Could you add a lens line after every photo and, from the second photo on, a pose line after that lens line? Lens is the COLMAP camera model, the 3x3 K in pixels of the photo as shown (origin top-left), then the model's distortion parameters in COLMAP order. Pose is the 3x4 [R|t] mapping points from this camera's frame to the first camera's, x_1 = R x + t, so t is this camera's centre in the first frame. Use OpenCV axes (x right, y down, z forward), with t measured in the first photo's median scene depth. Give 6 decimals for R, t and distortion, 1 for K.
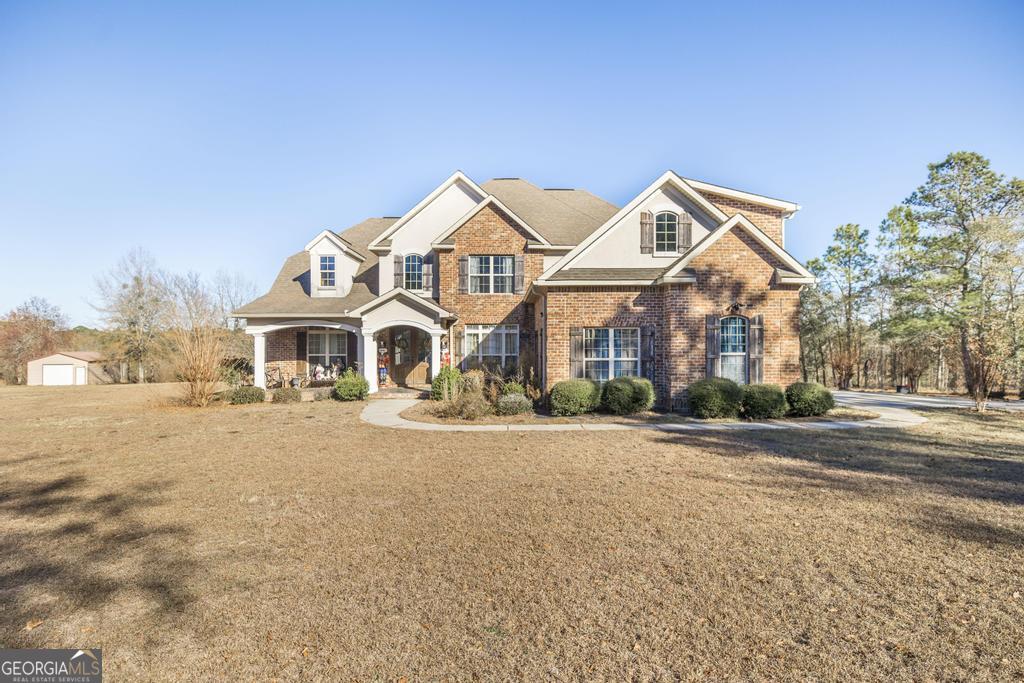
lens RADIAL K [[586.4, 0, 512.5], [0, 586.4, 344.2], [0, 0, 1]] dist [0.008310, 0.000359]
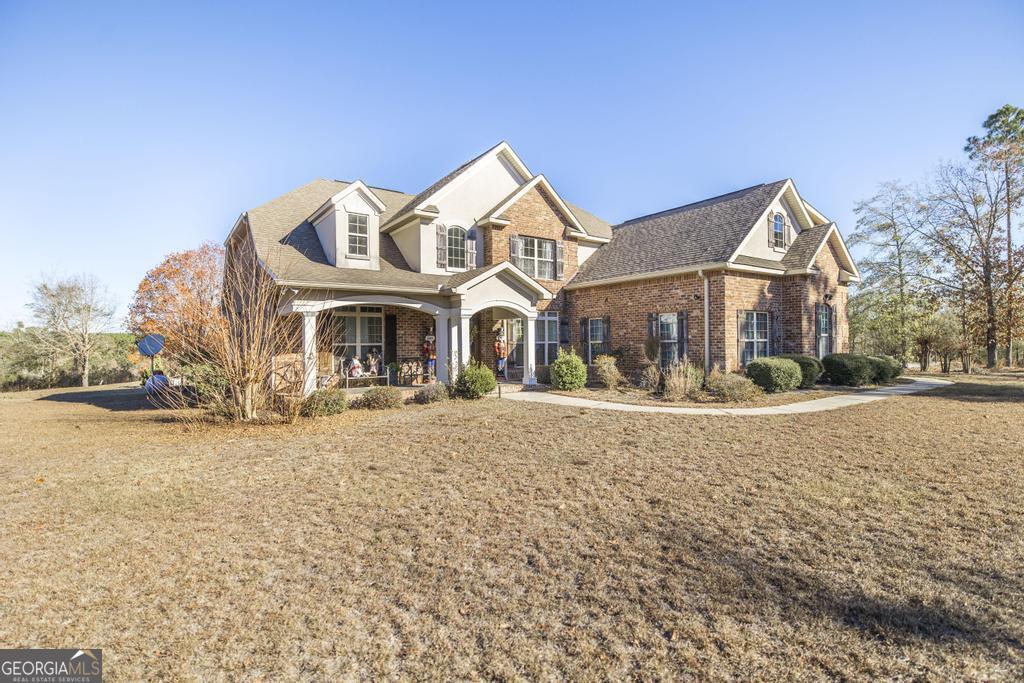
lens RADIAL K [[500.2, 0, 512.2], [0, 500.2, 341.9], [0, 0, 1]] dist [-0.004680, -0.000197]
pose [[0.816743, -0.005532, 0.576975, -0.536985], [0.010662, 0.999928, -0.005505, 0.020986], [-0.576903, 0.010648, 0.816744, 0.362235]]
